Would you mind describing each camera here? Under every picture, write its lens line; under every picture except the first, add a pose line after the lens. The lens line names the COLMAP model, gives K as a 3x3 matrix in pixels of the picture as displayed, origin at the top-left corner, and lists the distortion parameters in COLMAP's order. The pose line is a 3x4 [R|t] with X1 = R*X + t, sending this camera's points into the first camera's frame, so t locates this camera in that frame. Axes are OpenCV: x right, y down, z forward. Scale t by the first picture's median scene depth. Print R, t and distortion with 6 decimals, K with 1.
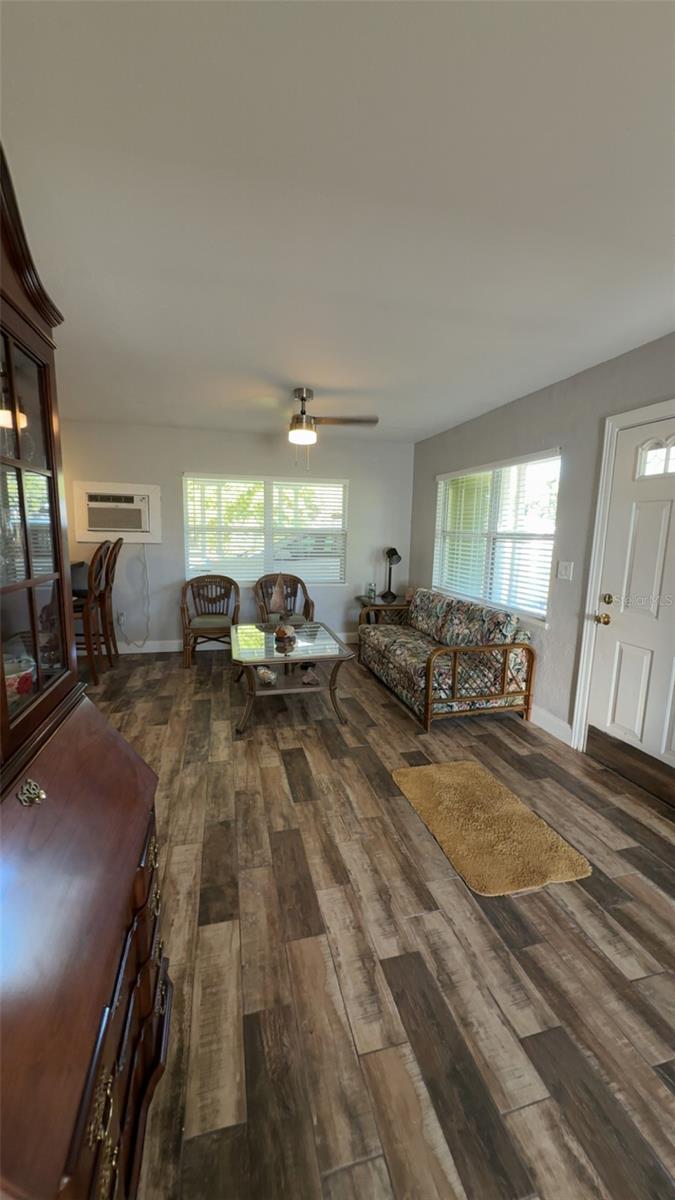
lens RADIAL K [[454.9, 0, 336.6], [0, 454.9, 599.9], [0, 0, 1]] dist [-0.000336, -0.000032]
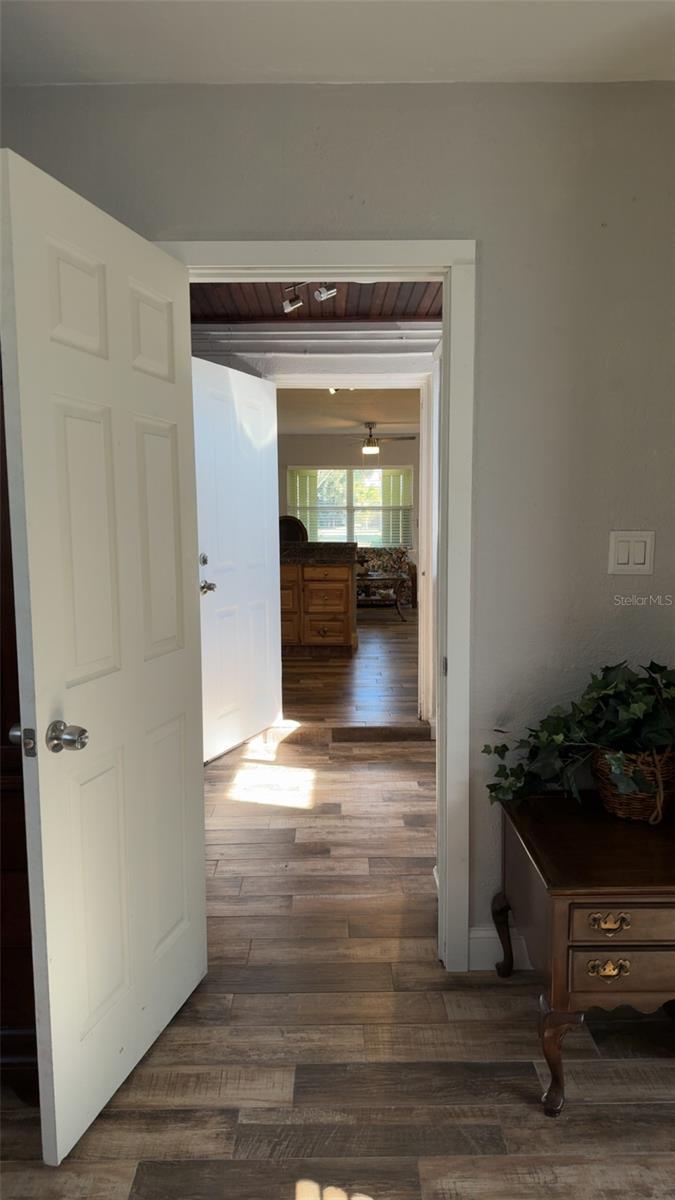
lens RADIAL K [[804.4, 0, 337.5], [0, 804.4, 600.0], [0, 0, 1]] dist [0.018896, -0.005623]
pose [[0.239698, -0.119520, 0.963462, -3.114193], [0.159222, 0.983796, 0.082430, -0.078725], [-0.957702, 0.133646, 0.254844, 0.432434]]
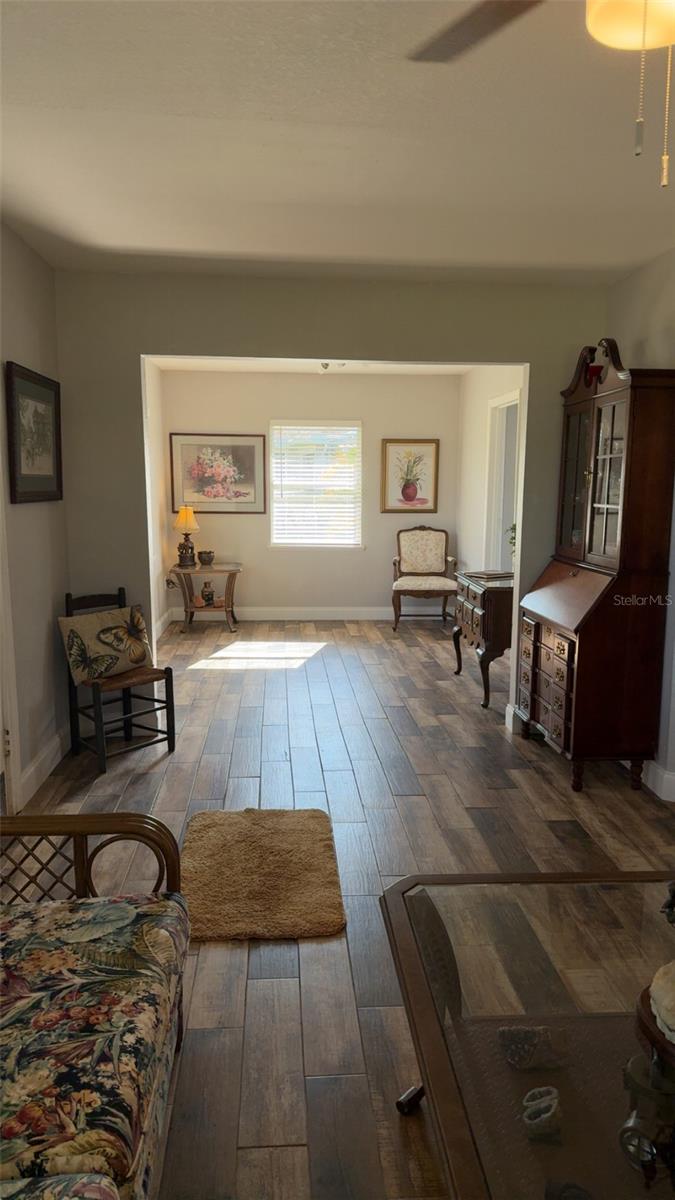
lens RADIAL K [[804.4, 0, 337.5], [0, 804.4, 600.0], [0, 0, 1]] dist [0.018896, -0.005623]
pose [[-0.984086, -0.050726, 0.170299, -0.011532], [0.001350, 0.956227, 0.292623, -0.217093], [-0.177688, 0.288196, -0.940941, 1.442960]]
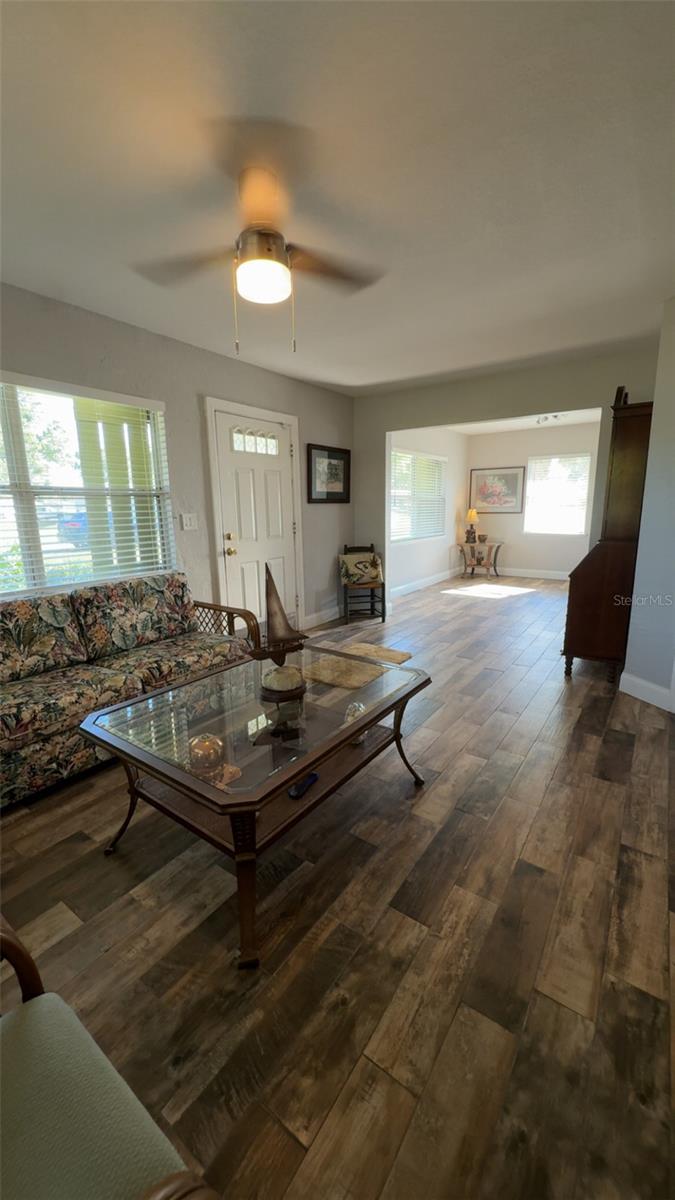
lens RADIAL K [[454.9, 0, 336.6], [0, 454.9, 599.9], [0, 0, 1]] dist [-0.000336, -0.000032]
pose [[-0.649170, -0.162137, 0.743162, -0.565013], [0.119188, 0.943267, 0.309907, -0.176215], [-0.751247, 0.289758, -0.593016, 1.358904]]
